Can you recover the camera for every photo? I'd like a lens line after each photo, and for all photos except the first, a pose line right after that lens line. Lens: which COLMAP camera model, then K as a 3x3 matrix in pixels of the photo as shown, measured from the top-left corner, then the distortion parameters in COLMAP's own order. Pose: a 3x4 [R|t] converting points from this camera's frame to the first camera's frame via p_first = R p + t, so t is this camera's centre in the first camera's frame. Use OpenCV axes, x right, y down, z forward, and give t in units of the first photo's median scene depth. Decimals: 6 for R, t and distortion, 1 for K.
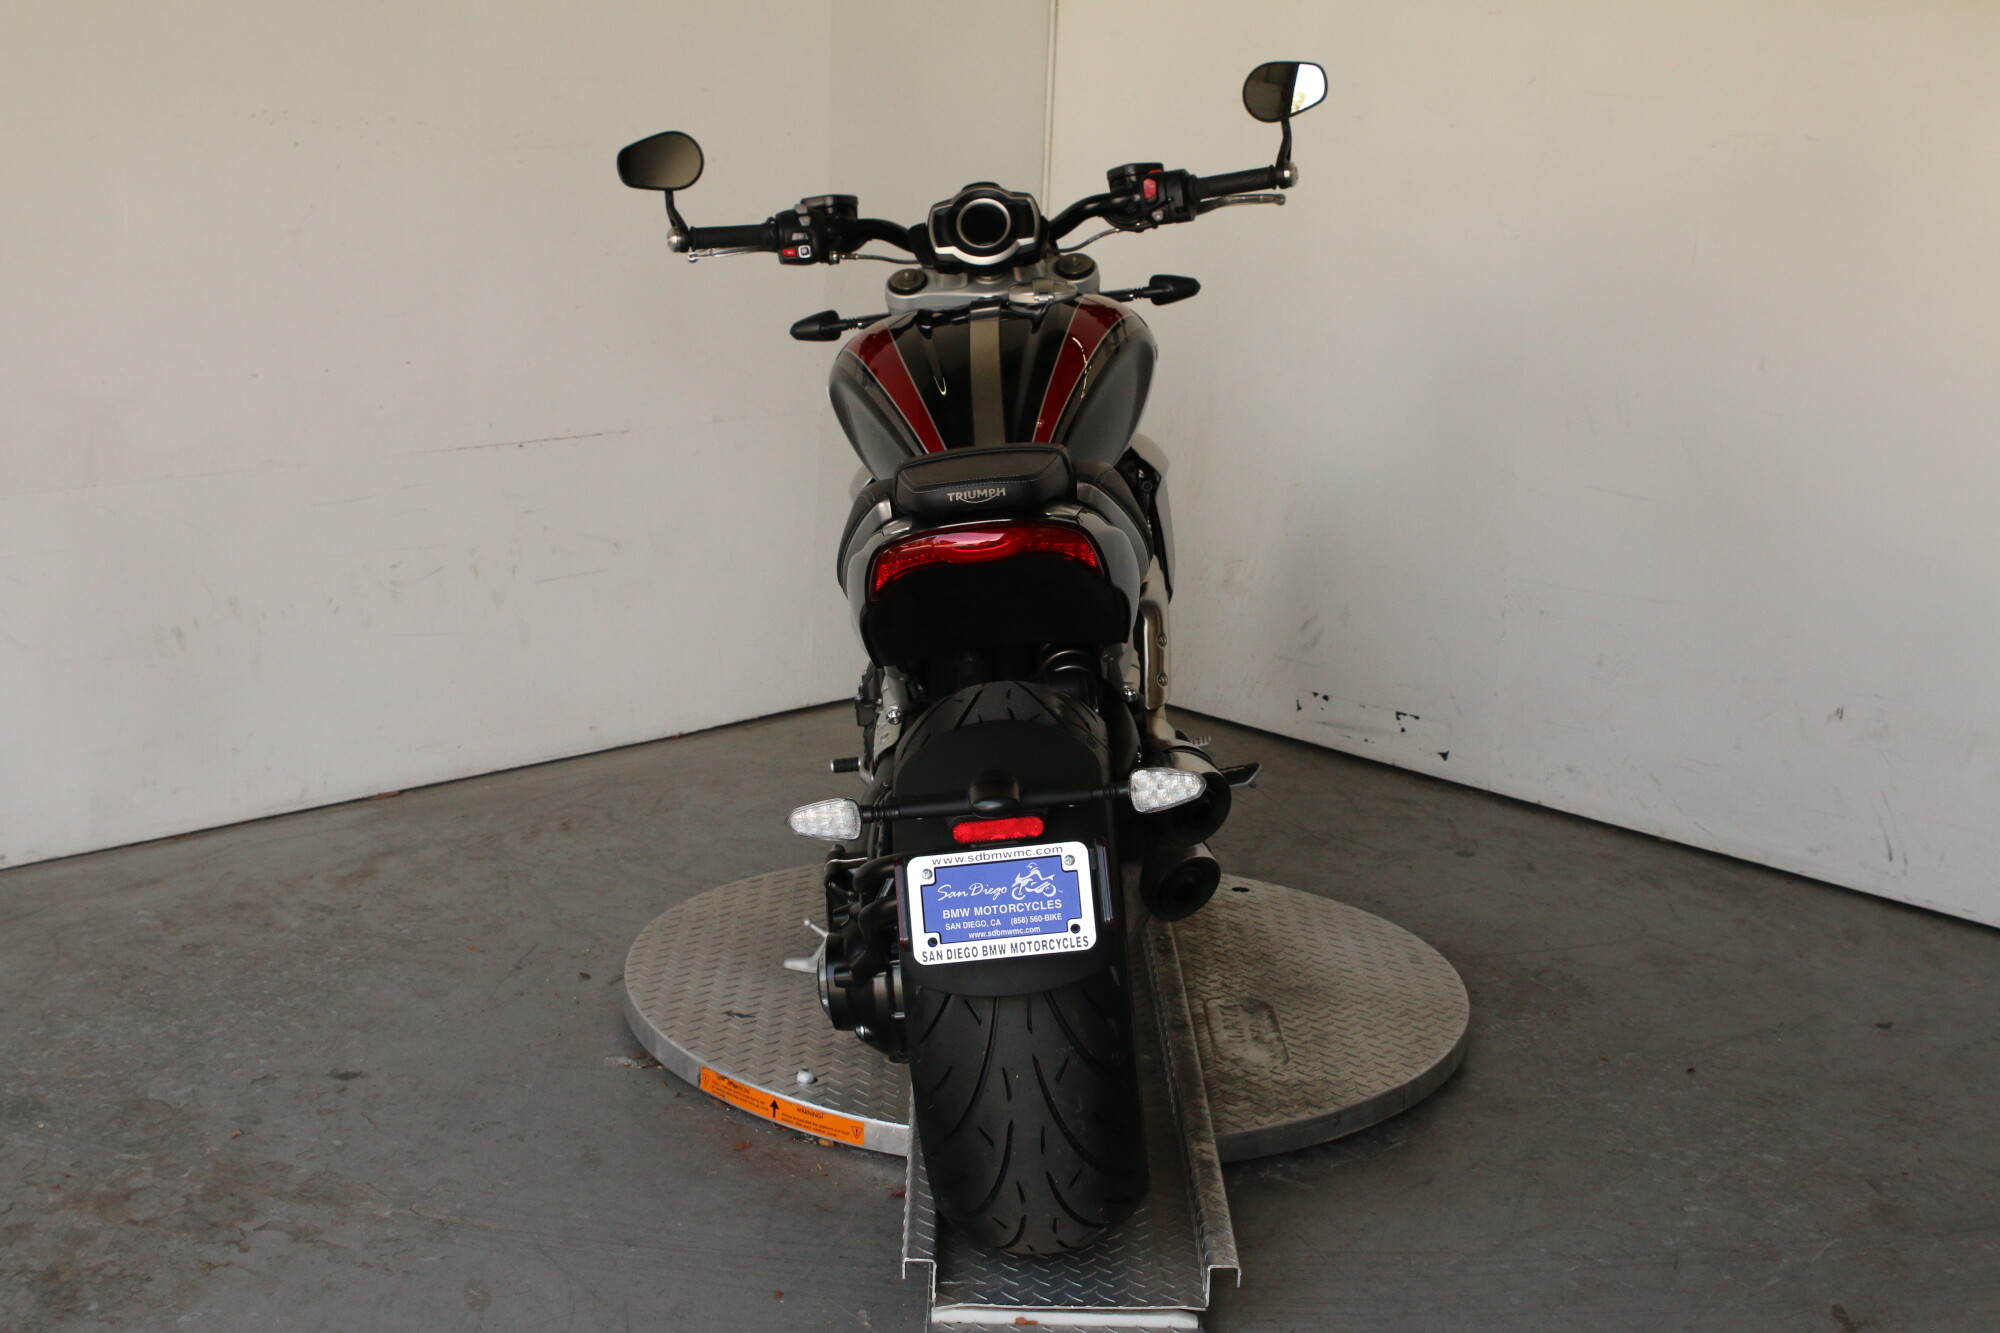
lens RADIAL K [[2931.0, 0, 1000.0], [0, 2931.0, 666.5], [0, 0, 1]] dist [-0.043866, 0.012483]
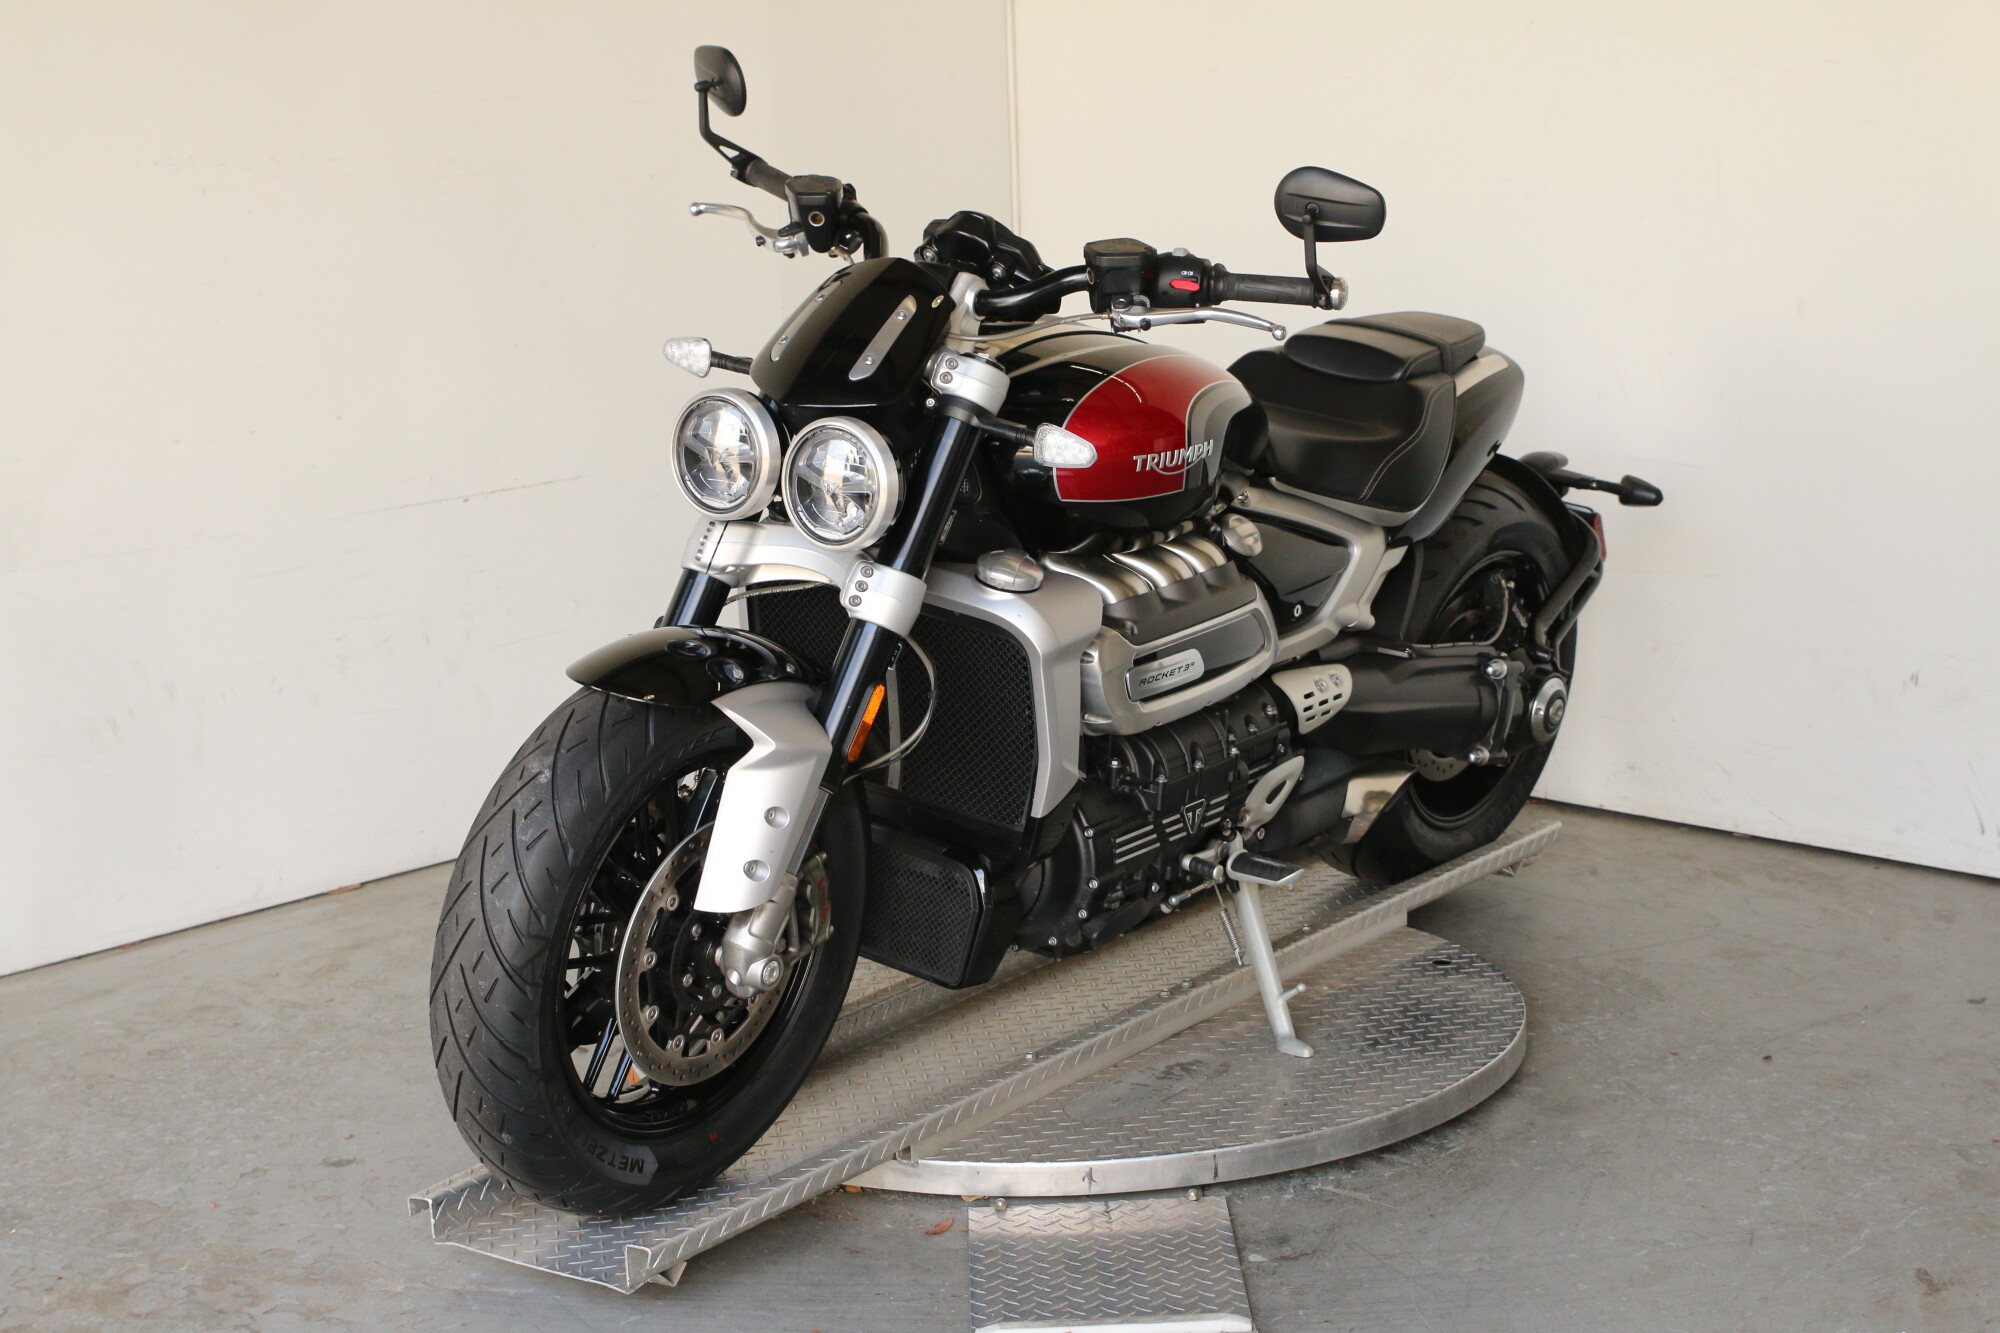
lens RADIAL K [[3505.1, 0, 1000.0], [0, 3505.1, 666.5], [0, 0, 1]] dist [0.001864, 0.022548]
pose [[0.997210, -0.074622, -0.002086, 0.003092], [0.074526, 0.996770, -0.029925, 0.030583], [0.004312, 0.029686, 0.999550, -0.137737]]
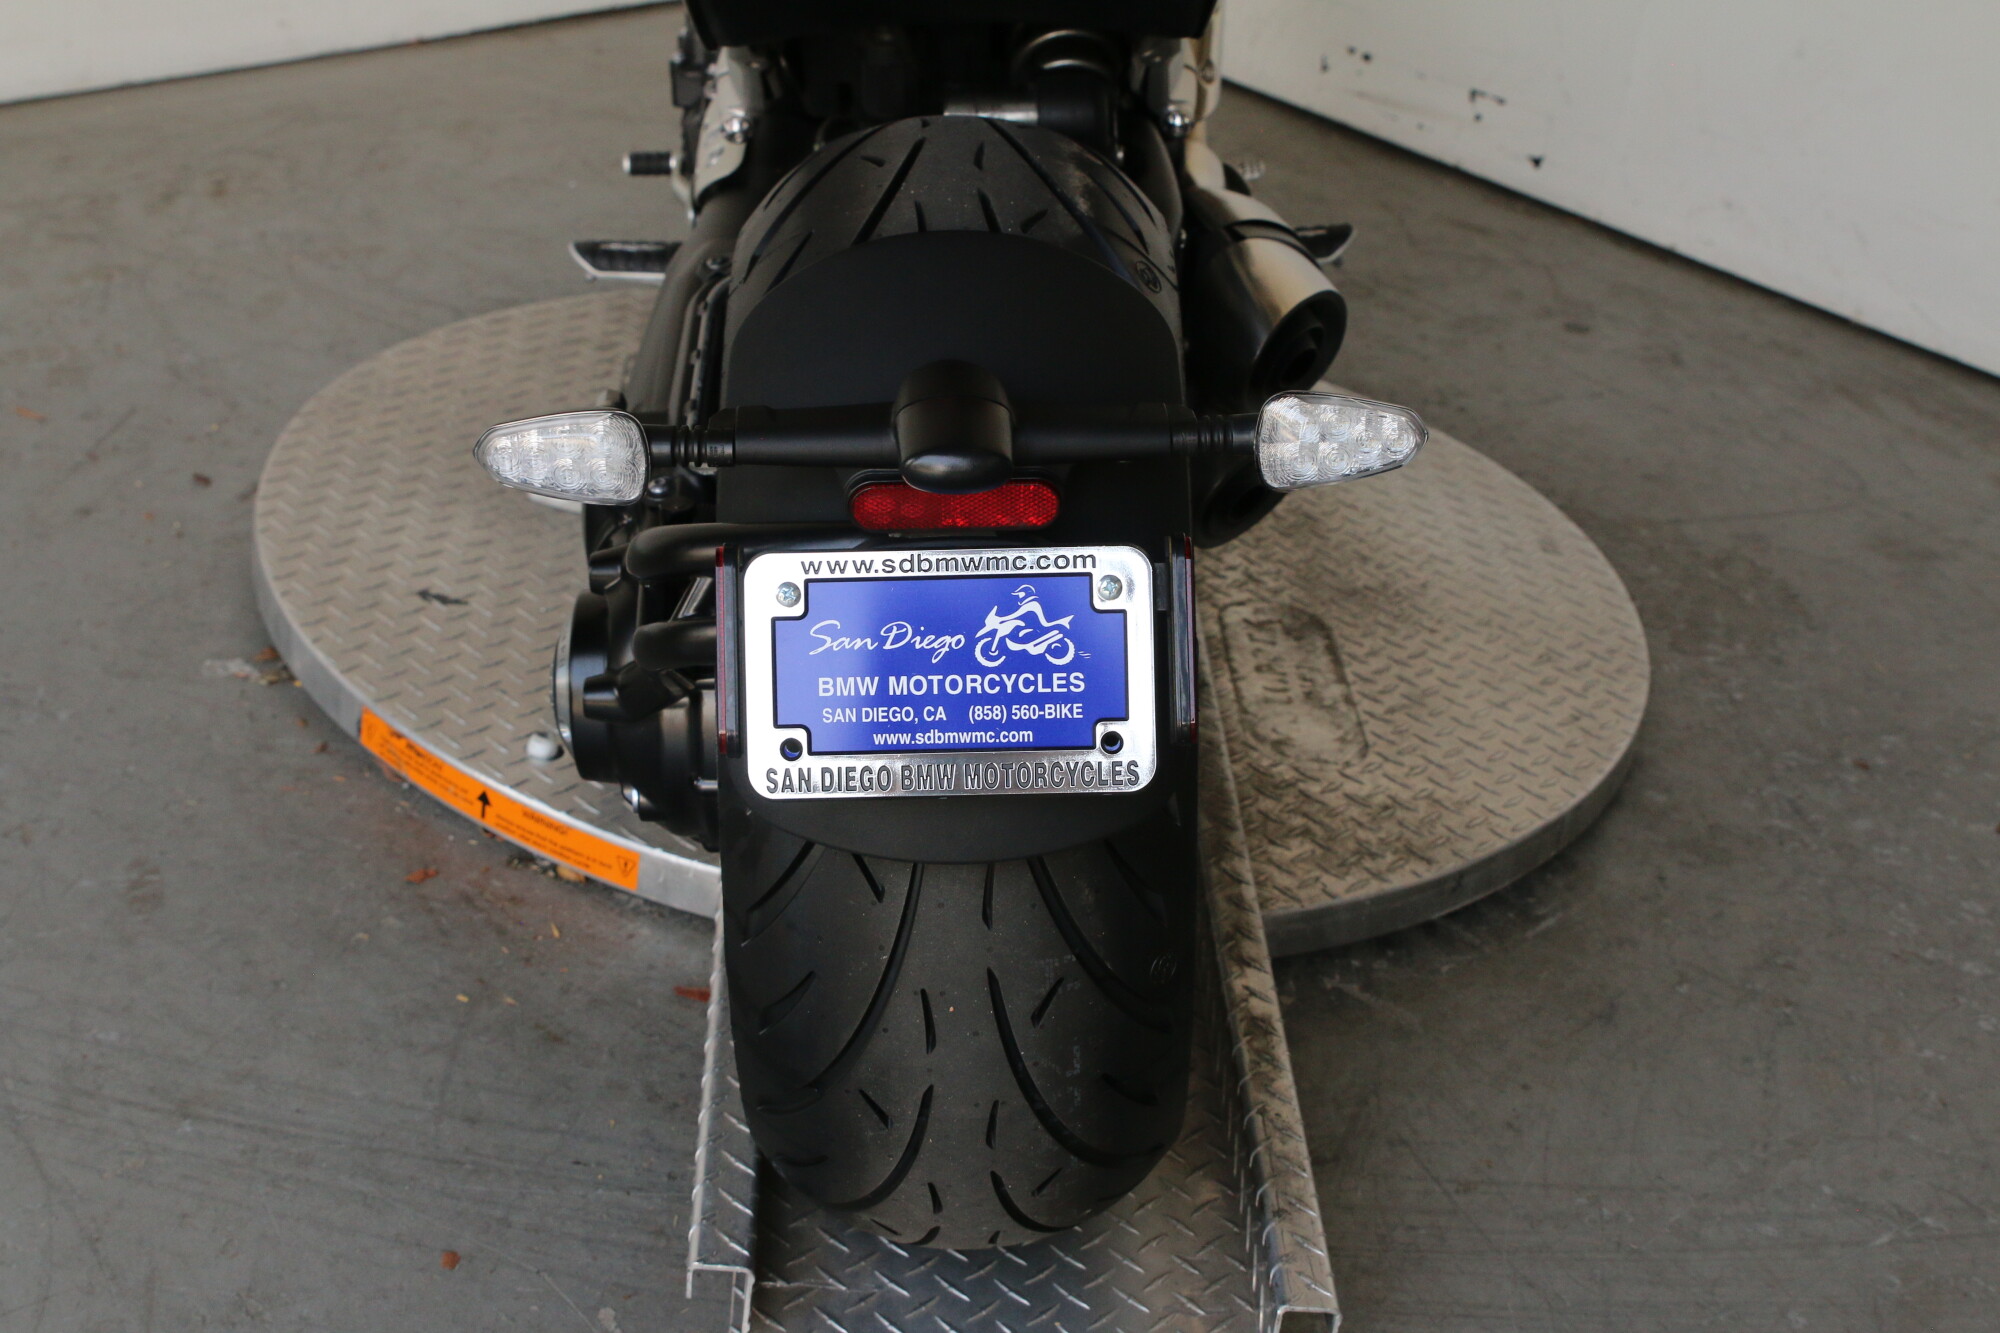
lens RADIAL K [[2984.2, 0, 974.9], [0, 2984.2, 636.5], [0, 0, 1]] dist [-0.038098, 0.019452]
pose [[0.995978, 0.068288, 0.058009, -0.017619], [-0.080268, 0.967701, 0.238979, -0.026161], [-0.039816, -0.242674, 0.969291, 0.436326]]
